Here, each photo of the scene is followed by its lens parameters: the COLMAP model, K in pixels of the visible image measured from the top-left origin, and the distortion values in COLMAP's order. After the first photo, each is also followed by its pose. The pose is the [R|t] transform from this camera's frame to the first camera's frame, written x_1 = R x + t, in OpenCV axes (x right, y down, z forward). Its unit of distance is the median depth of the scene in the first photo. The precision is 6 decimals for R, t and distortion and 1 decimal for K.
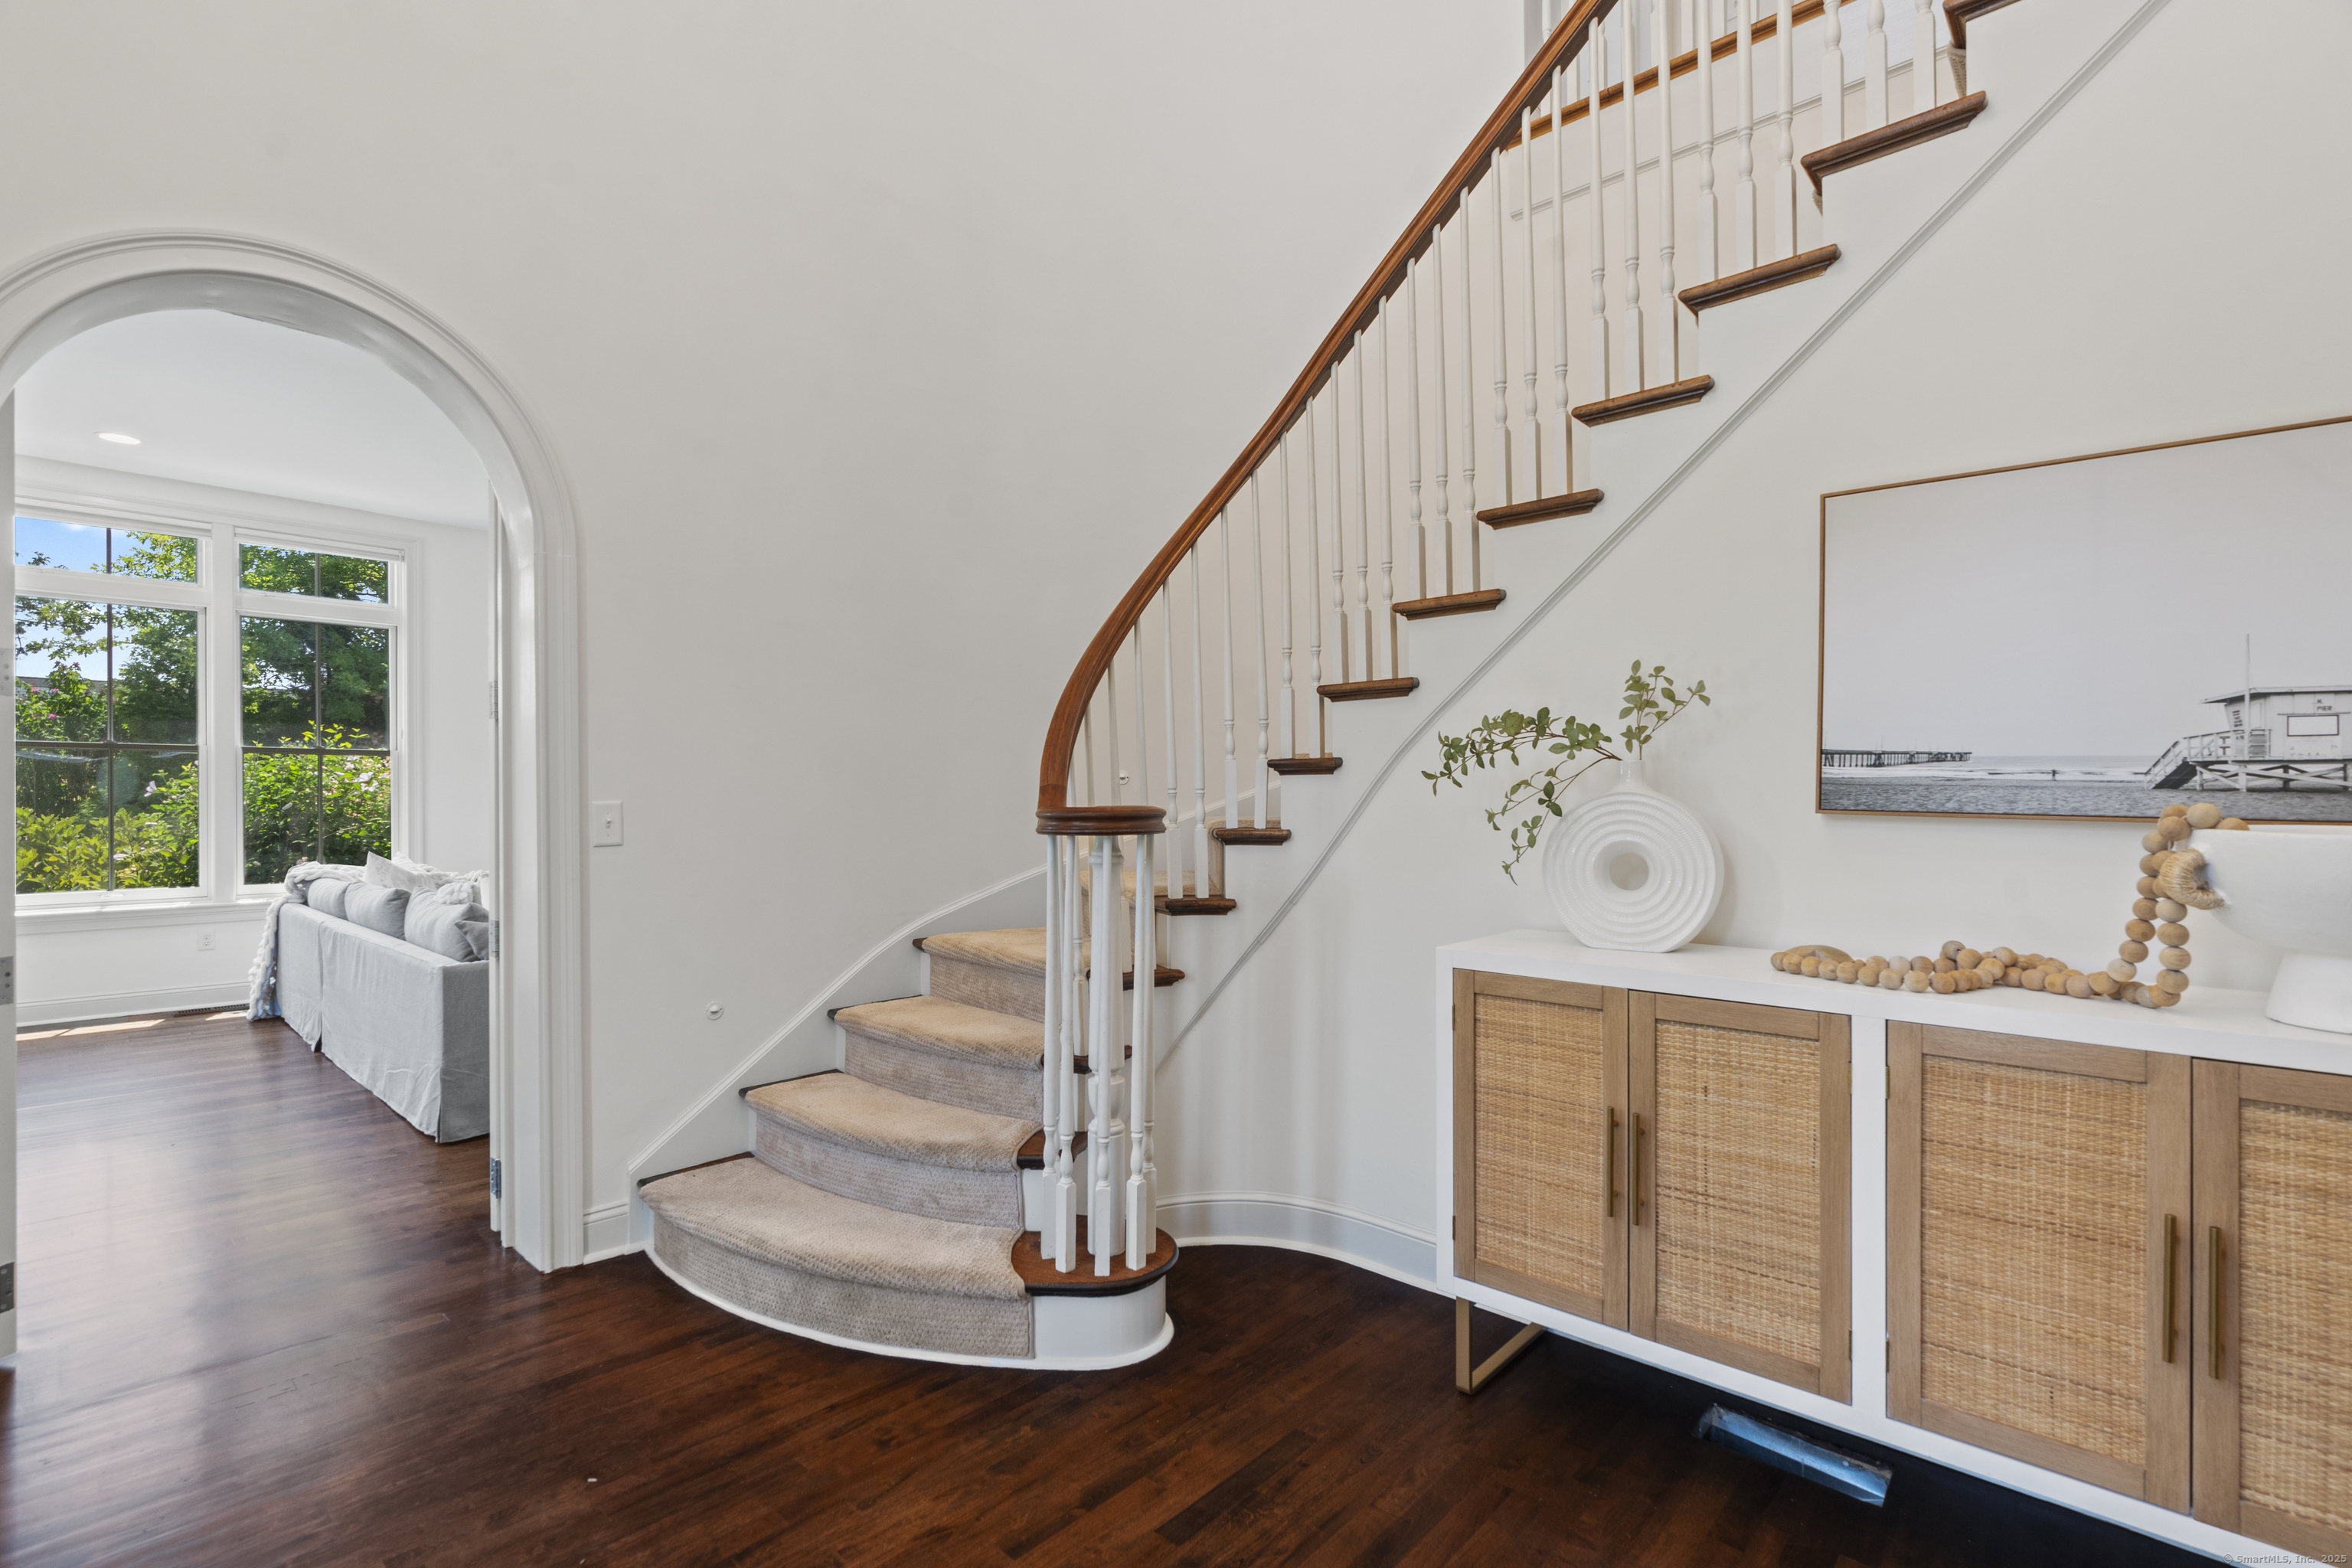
lens RADIAL K [[1034.5, 0, 1176.0], [0, 1034.5, 784.0], [0, 0, 1]] dist [0.000296, -0.000021]
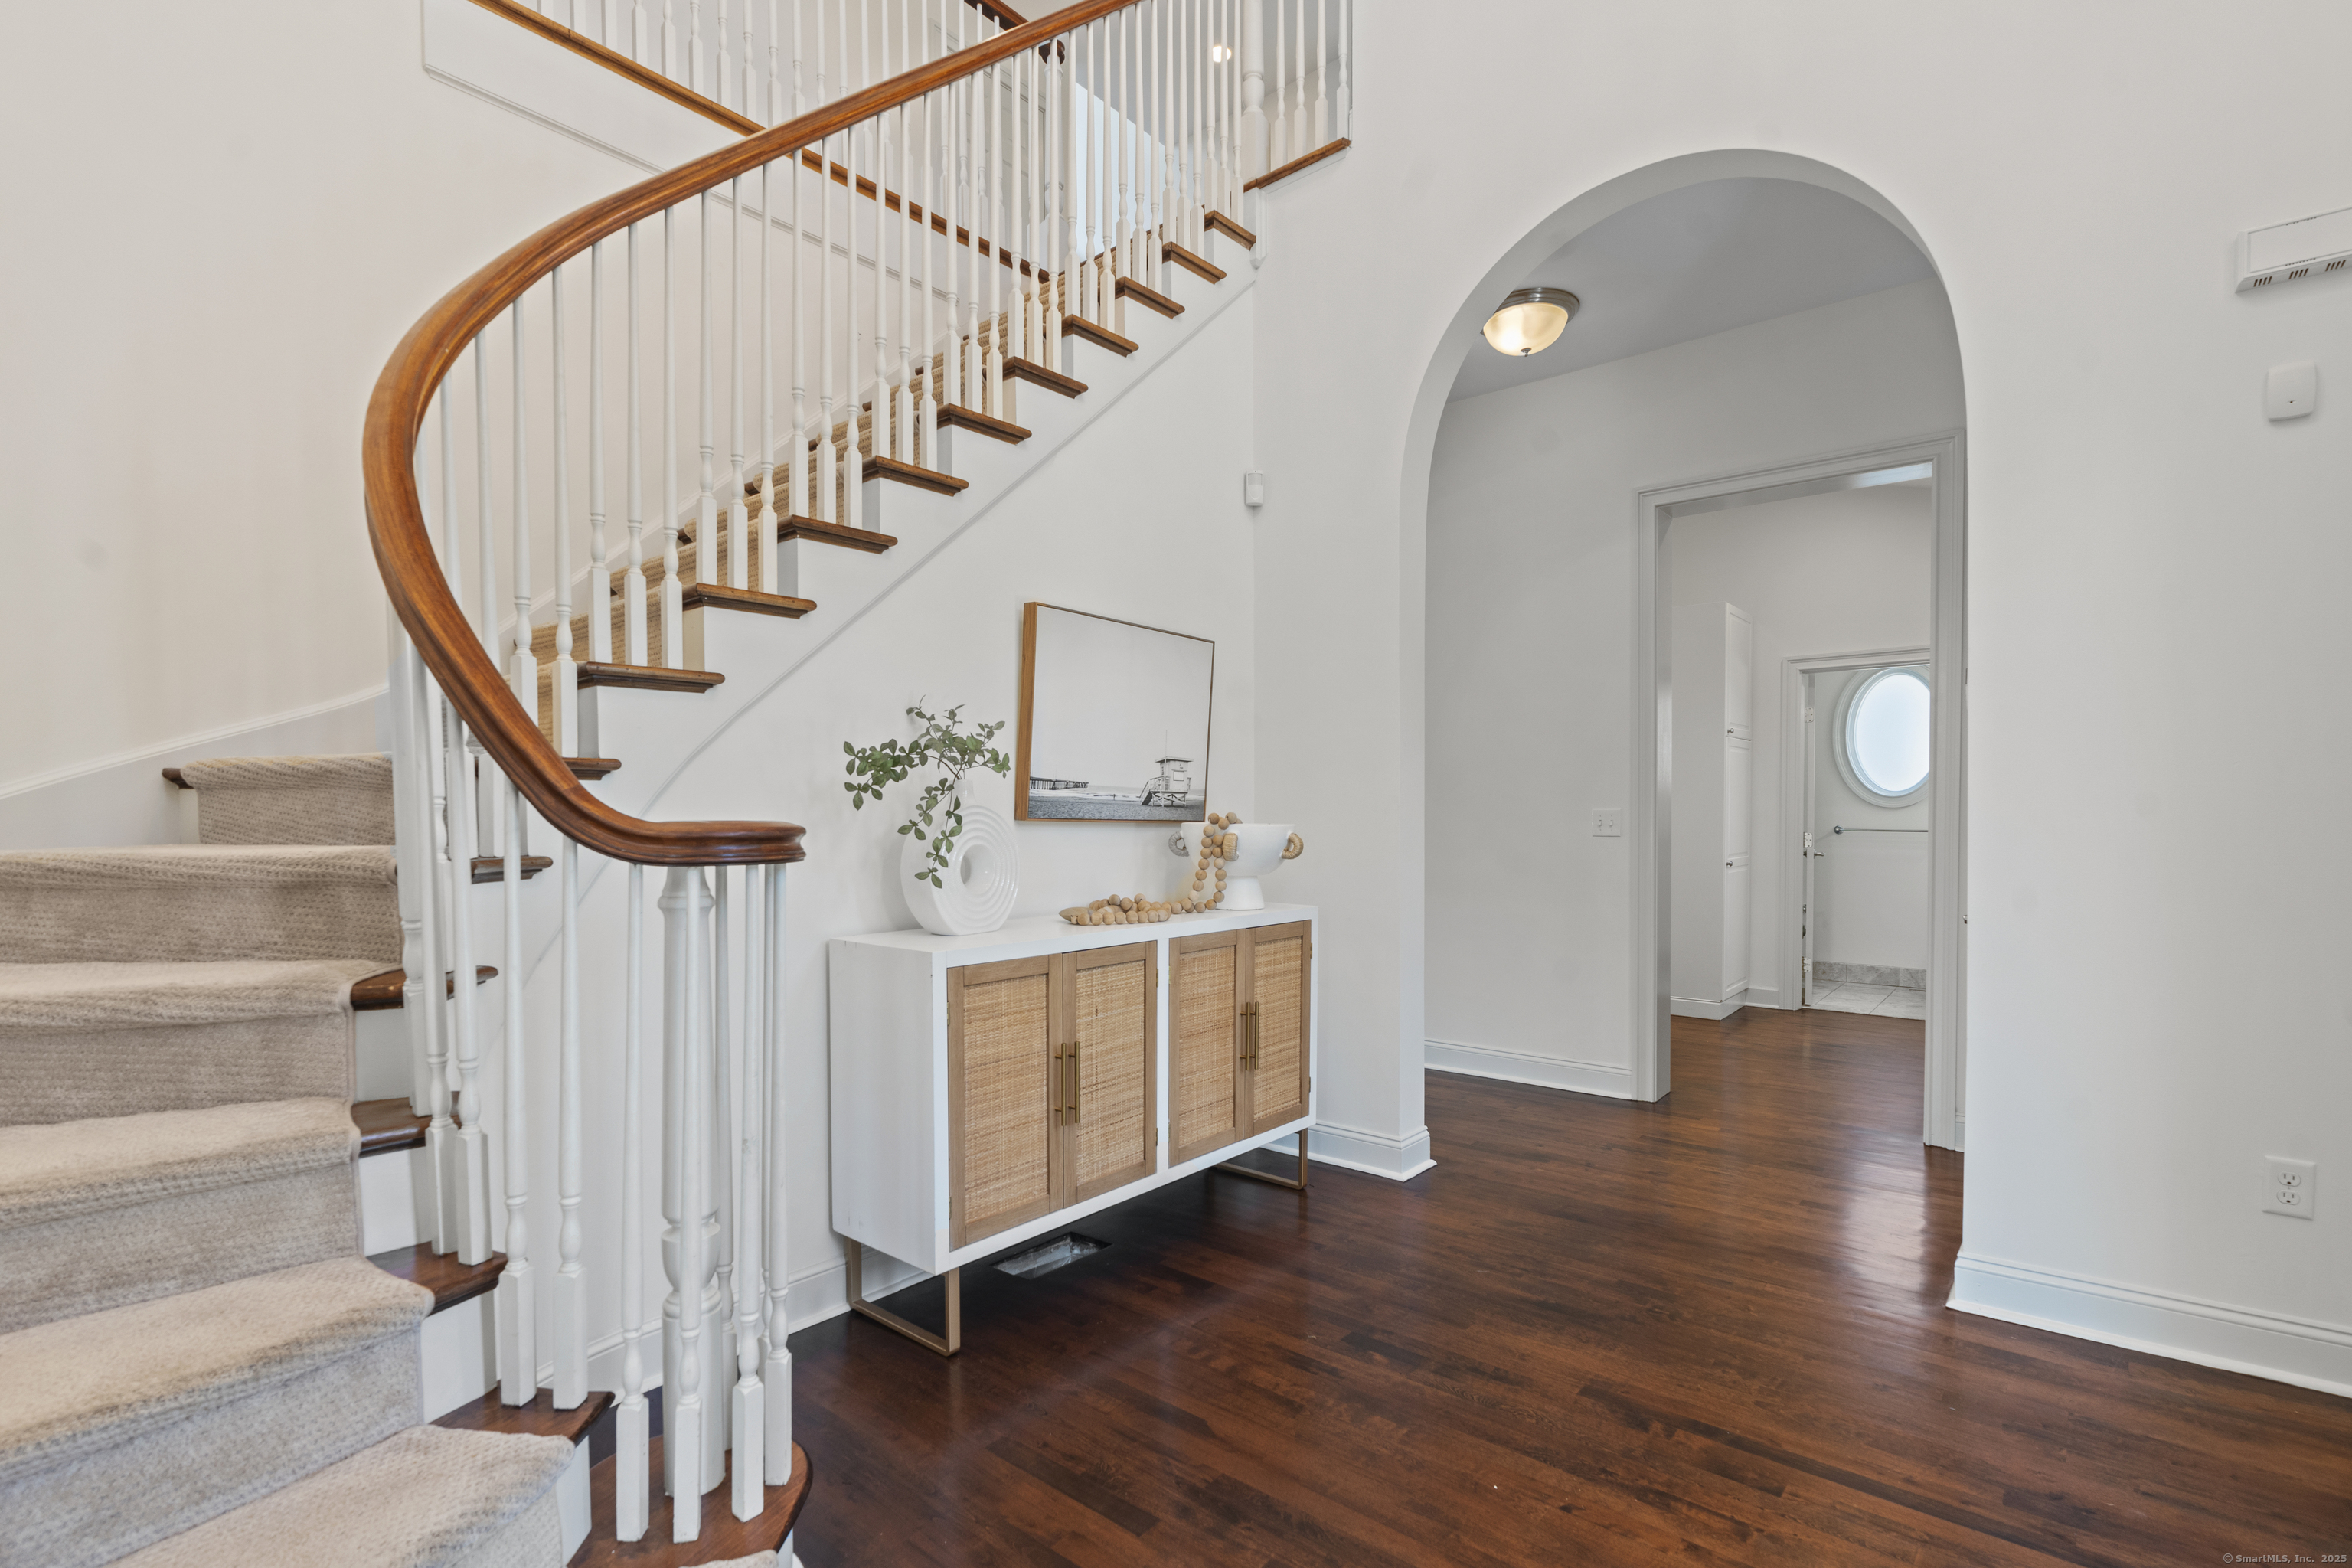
lens RADIAL K [[1085.6, 0, 1176.0], [0, 1085.6, 784.0], [0, 0, 1]] dist [-0.003532, 0.020819]
pose [[-0.010079, 0.022471, 0.999697, -0.985862], [-0.010762, 0.999687, -0.022580, 0.009542], [-0.999891, -0.010986, -0.009834, 0.875744]]
